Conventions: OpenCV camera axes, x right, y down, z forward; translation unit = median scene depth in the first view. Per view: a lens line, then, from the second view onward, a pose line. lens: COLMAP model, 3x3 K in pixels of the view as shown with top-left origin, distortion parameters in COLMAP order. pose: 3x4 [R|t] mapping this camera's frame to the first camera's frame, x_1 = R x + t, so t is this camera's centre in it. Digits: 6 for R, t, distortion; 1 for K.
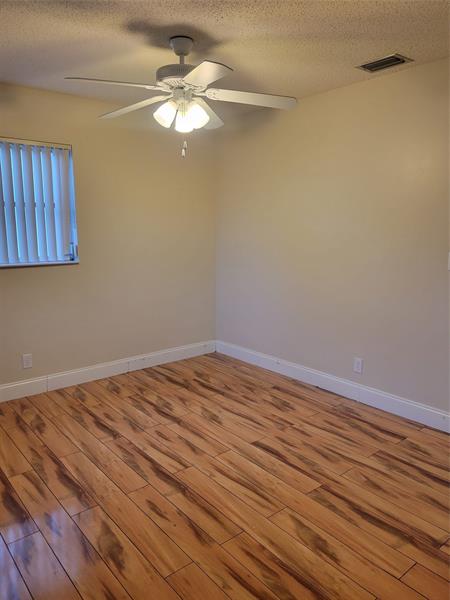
lens RADIAL K [[449.7, 0, 225.0], [0, 449.7, 300.0], [0, 0, 1]] dist [0.028180, -0.000632]
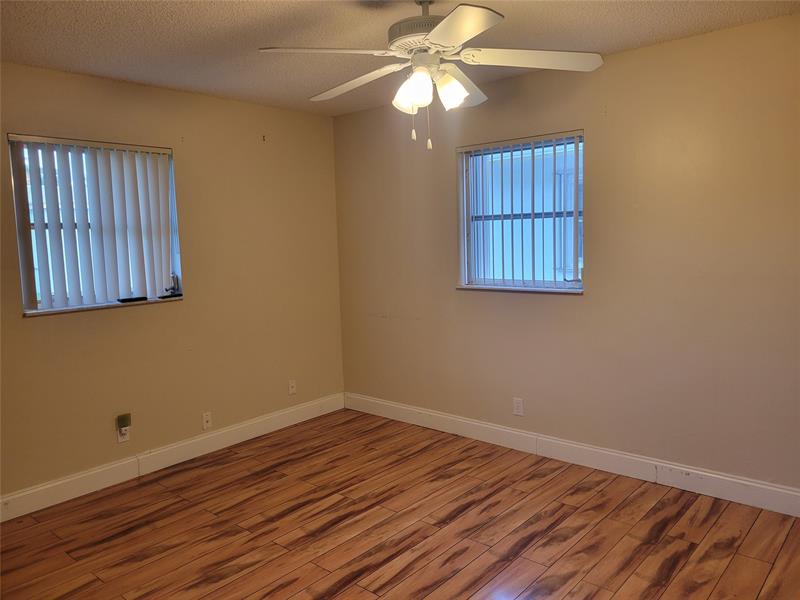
lens RADIAL K [[599.6, 0, 400.0], [0, 599.6, 300.0], [0, 0, 1]] dist [0.028180, -0.000632]
pose [[0.155893, 0.099914, -0.982708, 0.627596], [-0.132506, 0.987994, 0.079432, -0.121786], [0.978846, 0.117831, 0.167261, 0.659710]]
